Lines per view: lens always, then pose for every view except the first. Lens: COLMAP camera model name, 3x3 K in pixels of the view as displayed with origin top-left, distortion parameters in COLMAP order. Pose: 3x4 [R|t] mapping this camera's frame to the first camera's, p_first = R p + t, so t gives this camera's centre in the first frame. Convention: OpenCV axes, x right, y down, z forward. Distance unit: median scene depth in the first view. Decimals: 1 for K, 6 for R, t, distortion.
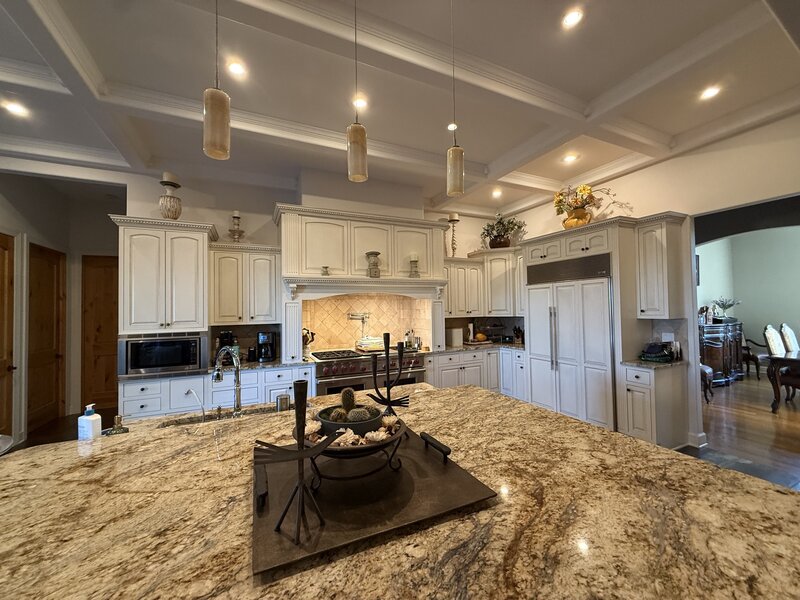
lens RADIAL K [[318.0, 0, 398.1], [0, 318.0, 300.6], [0, 0, 1]] dist [-0.000224, 0.000121]
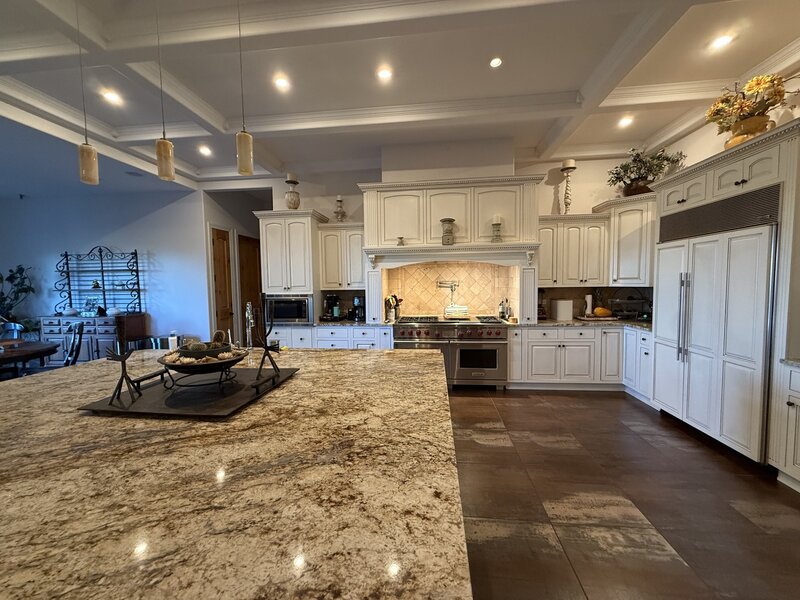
lens RADIAL K [[318.0, 0, 398.1], [0, 318.0, 300.6], [0, 0, 1]] dist [-0.000224, 0.000121]
pose [[0.851282, 0.035776, -0.523487, 0.331989], [0.013950, 0.995777, 0.090738, 0.008279], [0.524522, -0.084546, 0.847188, 0.066571]]
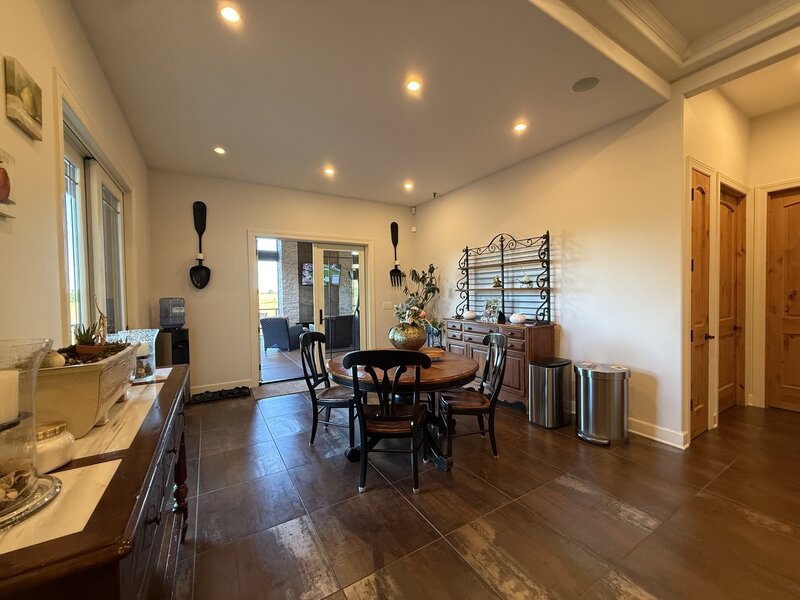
lens RADIAL K [[318.0, 0, 398.1], [0, 318.0, 300.6], [0, 0, 1]] dist [-0.000224, 0.000121]
pose [[0.099484, 0.040565, -0.994212, -0.443701], [0.040649, 0.998169, 0.044794, 0.044361], [0.994209, -0.044870, 0.097653, 0.108959]]
